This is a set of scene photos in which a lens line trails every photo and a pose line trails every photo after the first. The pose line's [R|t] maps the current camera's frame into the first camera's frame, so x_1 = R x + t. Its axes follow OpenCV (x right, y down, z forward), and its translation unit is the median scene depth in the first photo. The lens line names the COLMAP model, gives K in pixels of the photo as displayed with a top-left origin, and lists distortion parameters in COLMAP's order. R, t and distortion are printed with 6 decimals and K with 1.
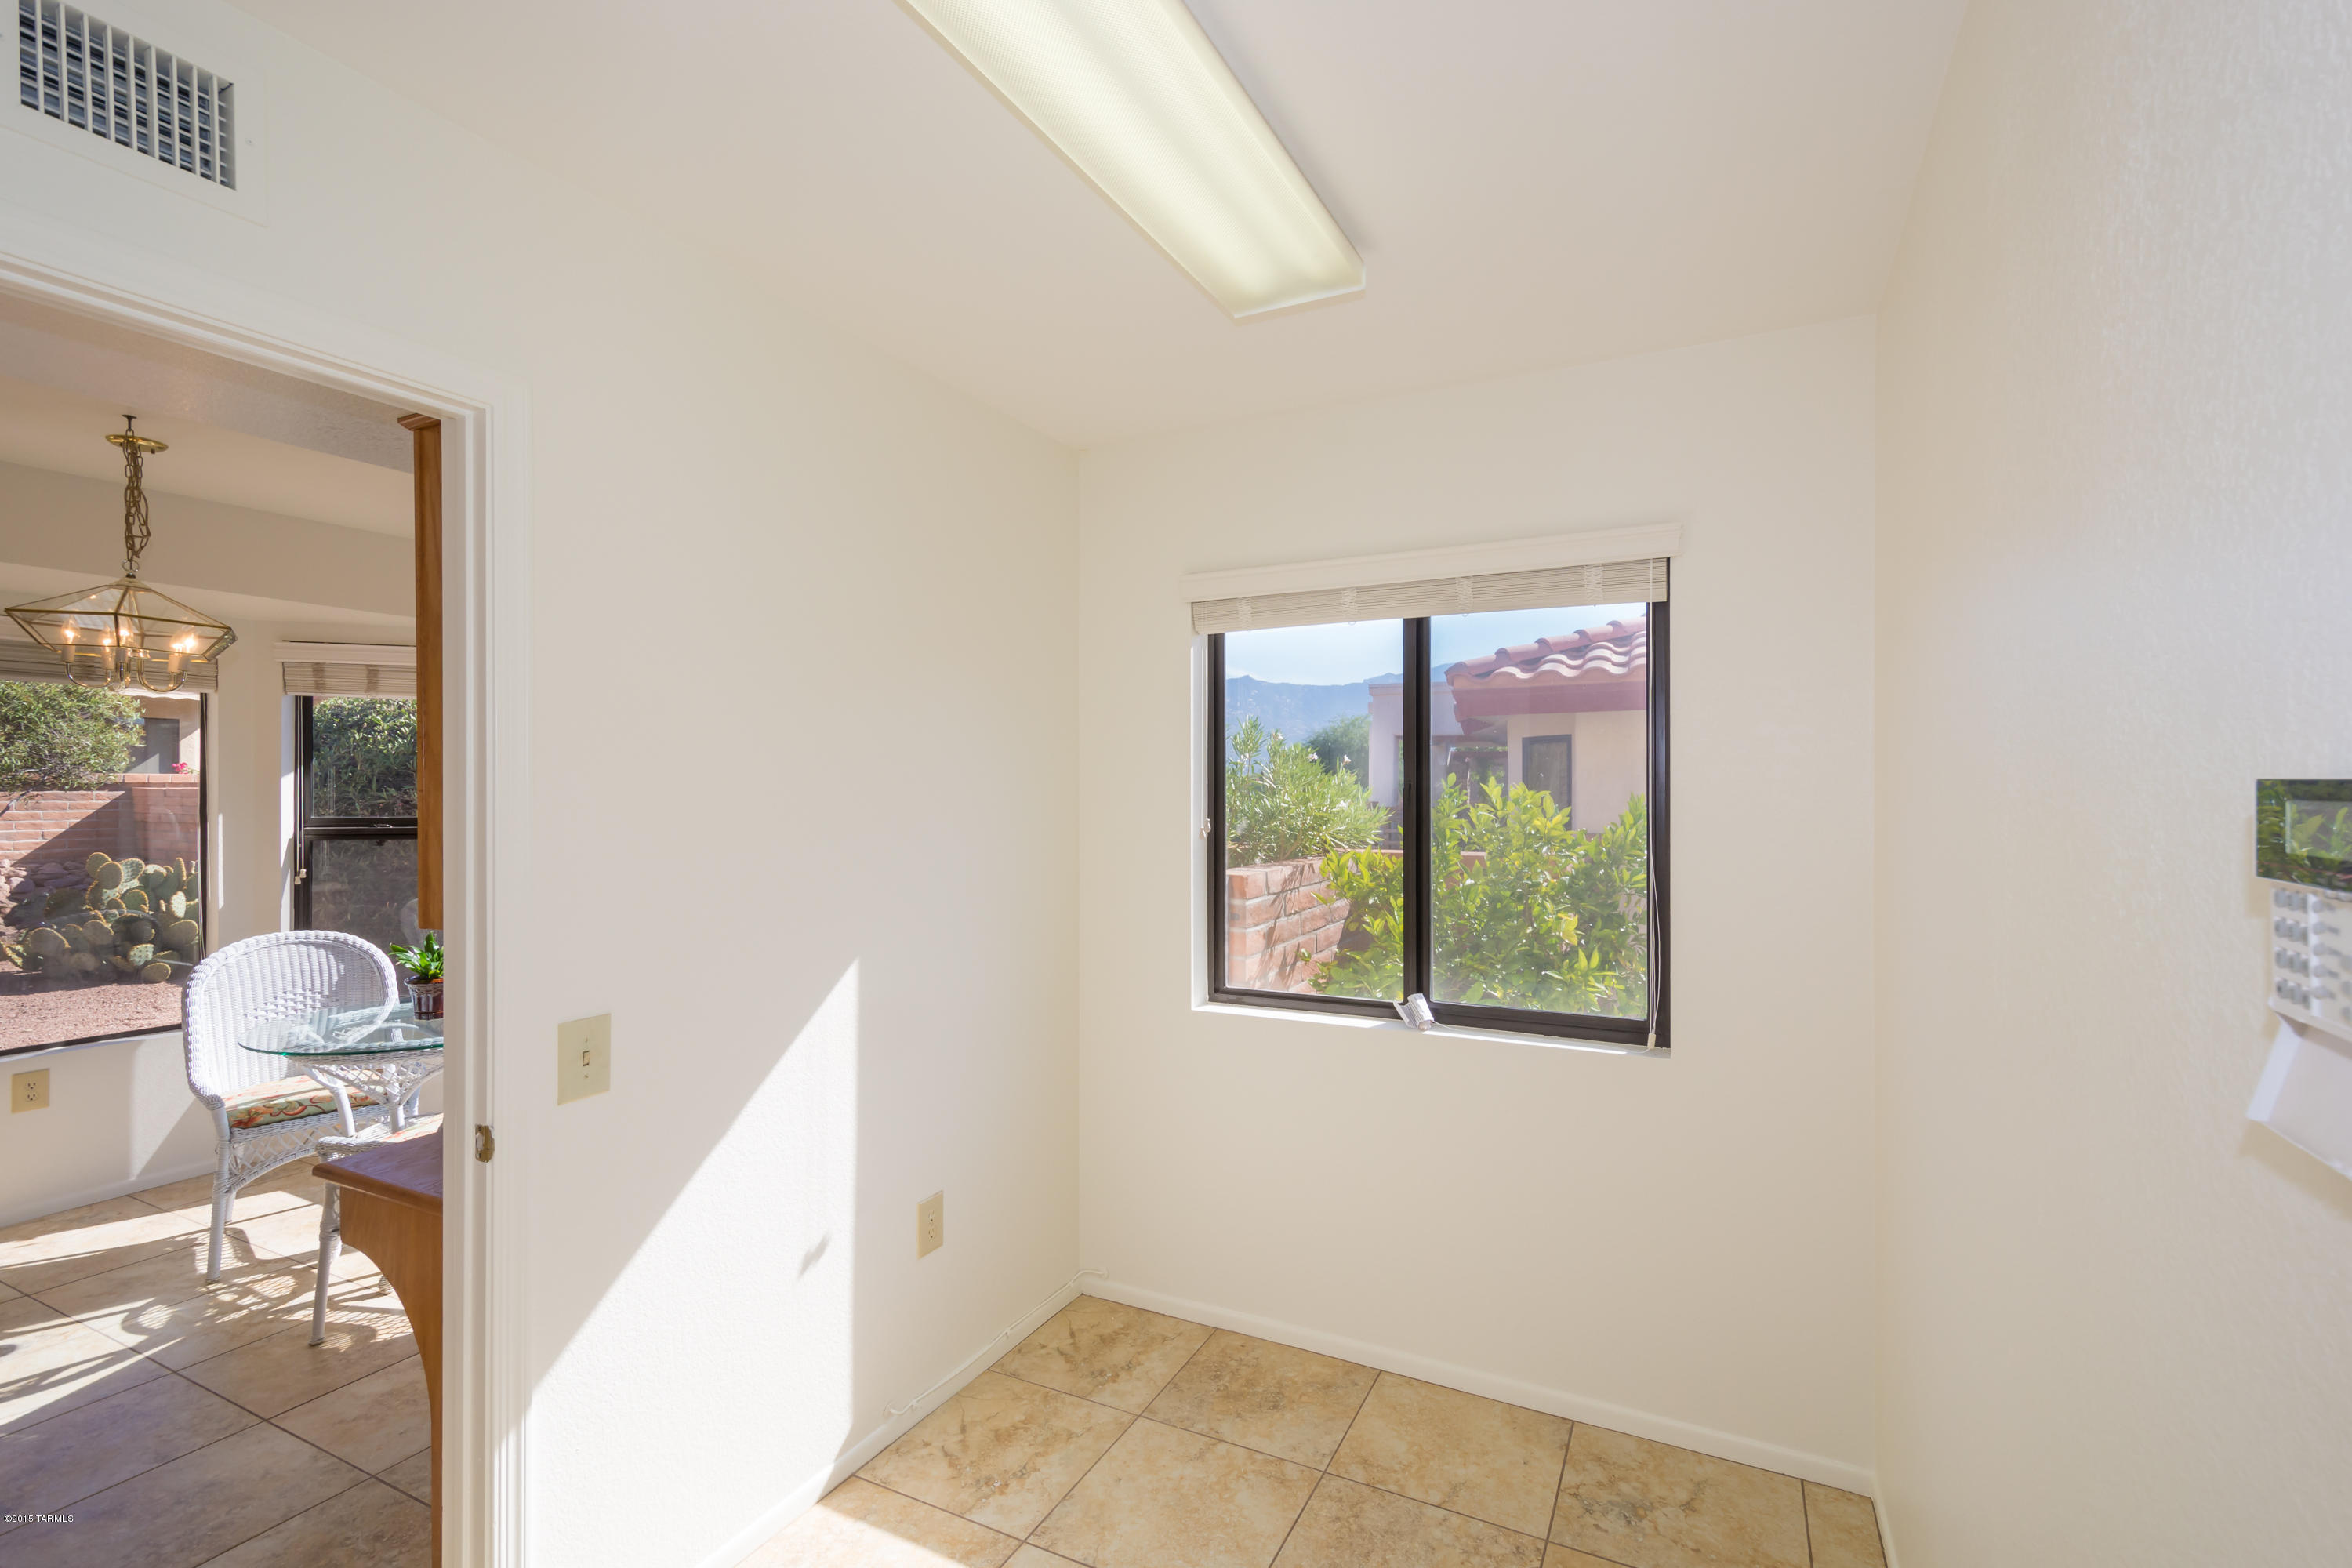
lens RADIAL K [[1053.7, 0, 1176.0], [0, 1053.7, 784.0], [0, 0, 1]] dist [-0.002889, -0.000152]
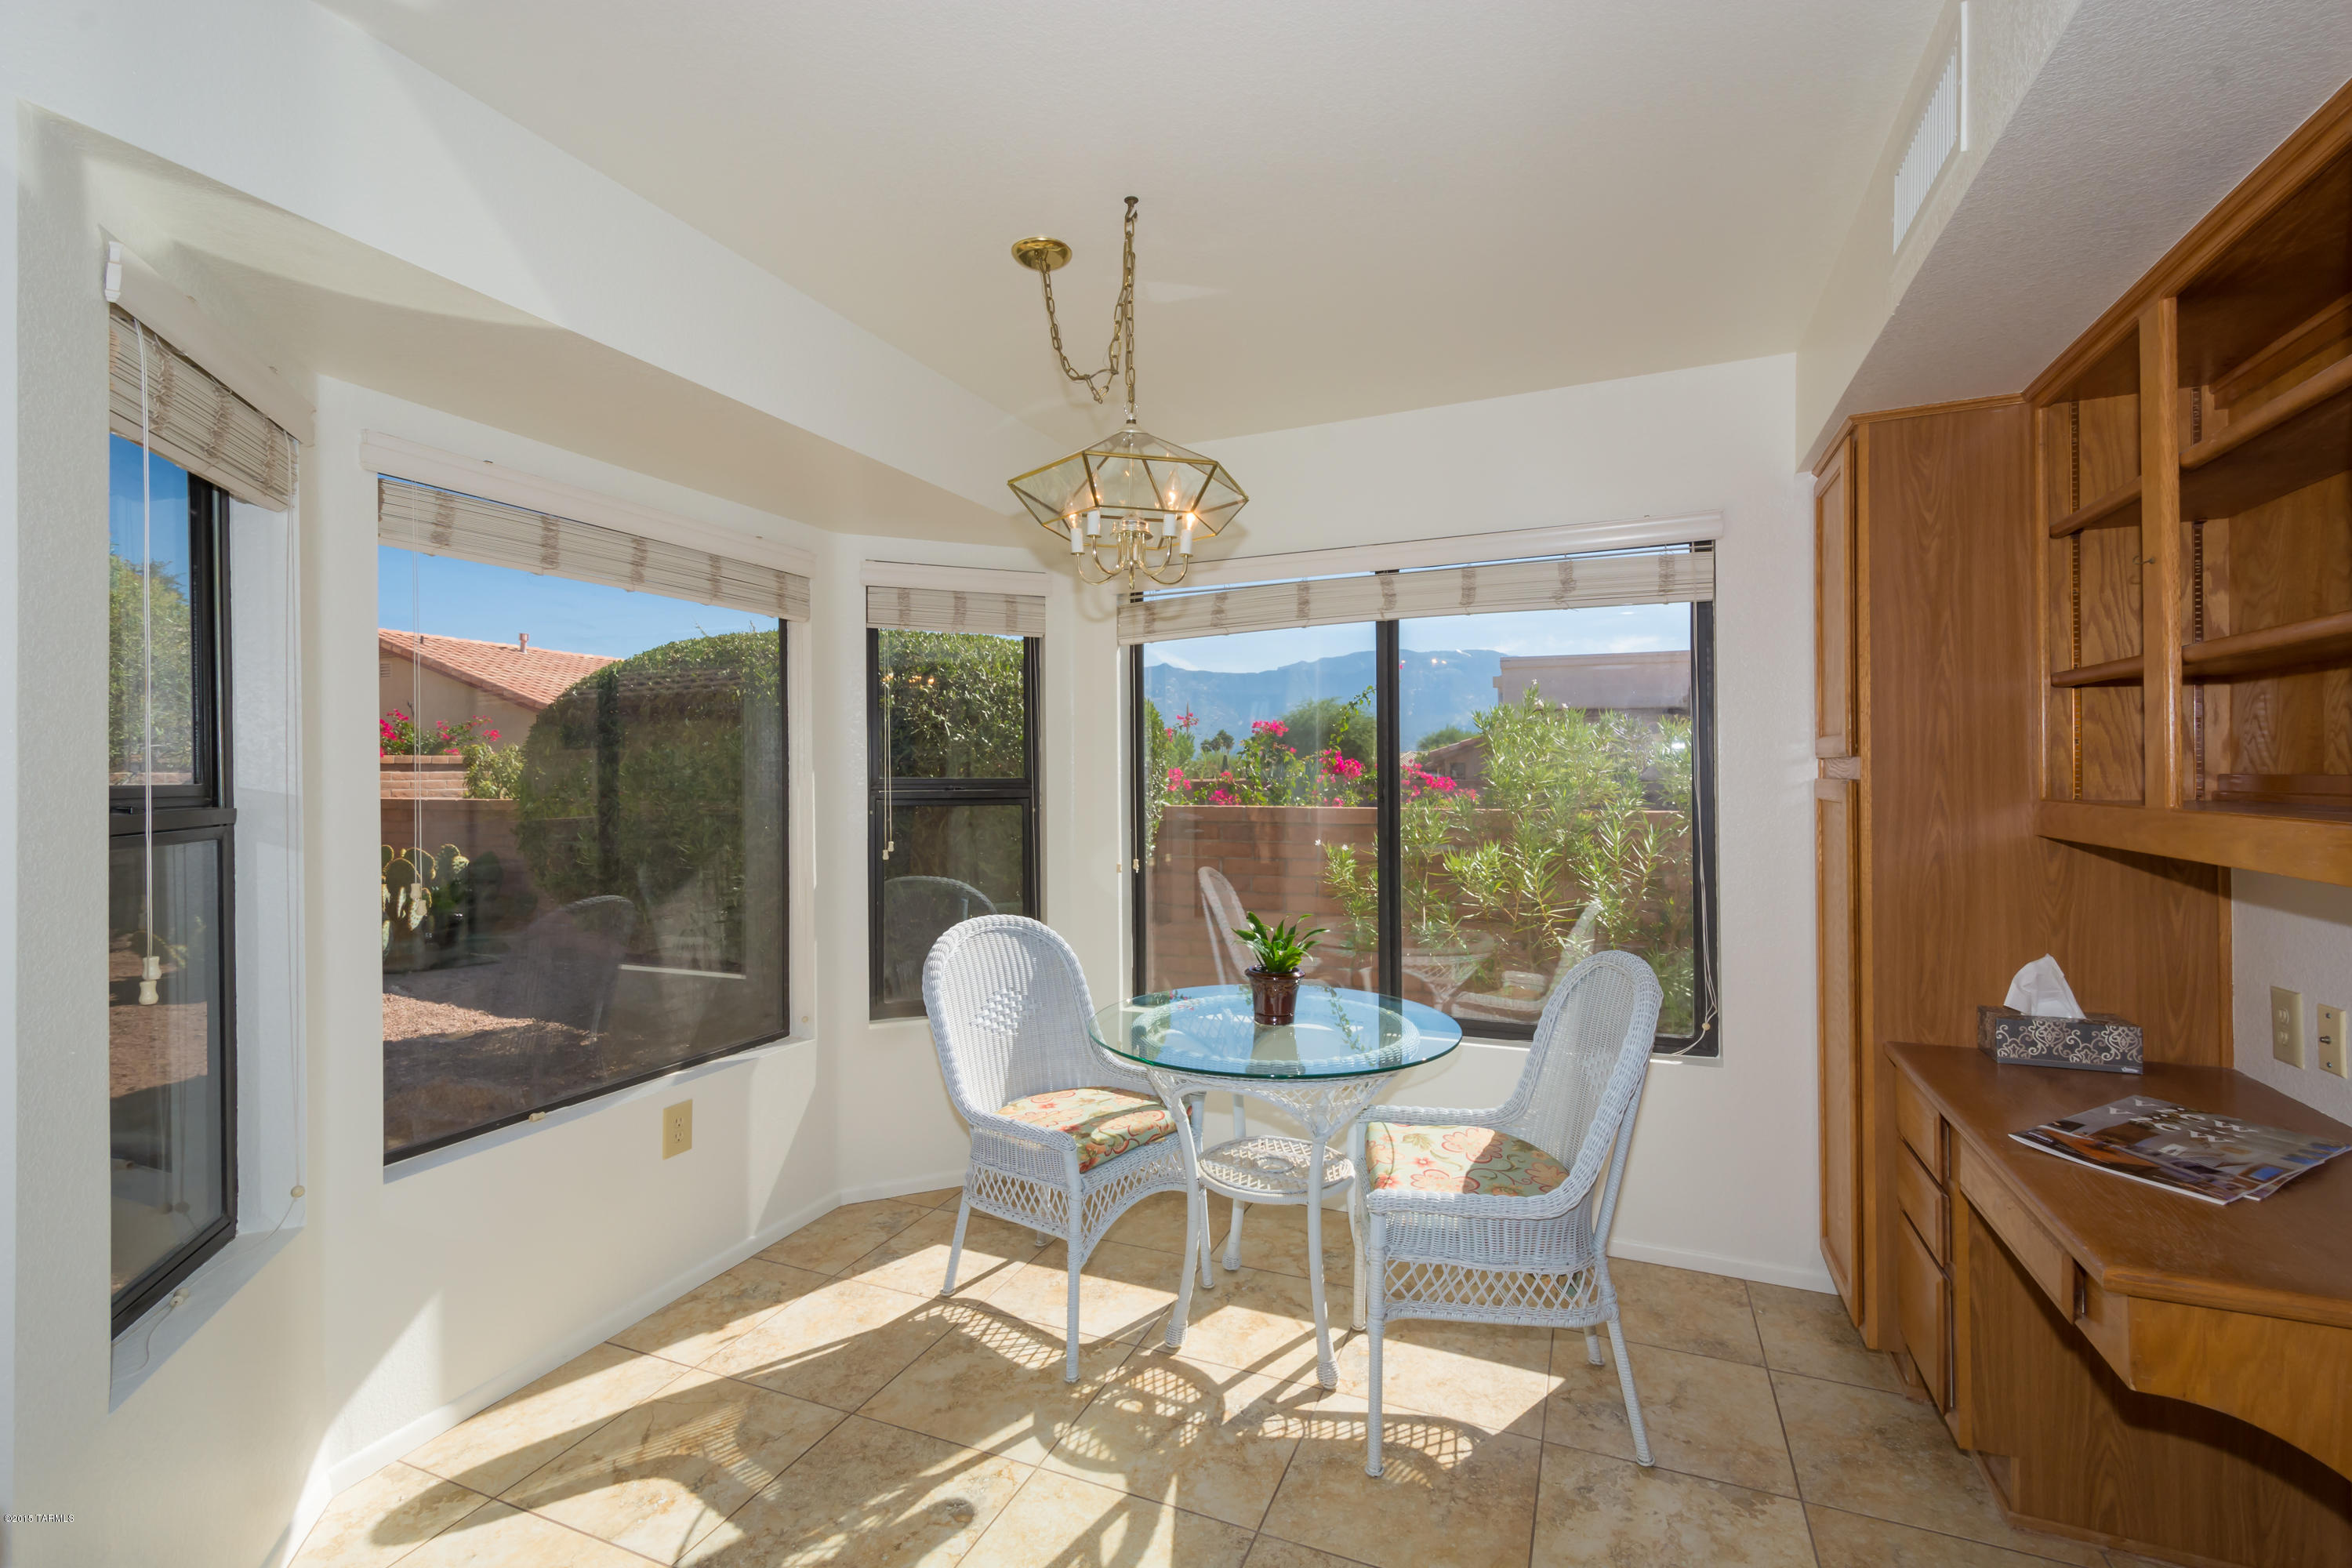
lens RADIAL K [[1037.6, 0, 1182.8], [0, 1037.6, 777.7], [0, 0, 1]] dist [0.017214, -0.008925]
pose [[0.998177, -0.001165, 0.060338, -0.813853], [0.001120, 0.999999, 0.000786, 0.039862], [-0.060339, -0.000717, 0.998178, 0.234712]]
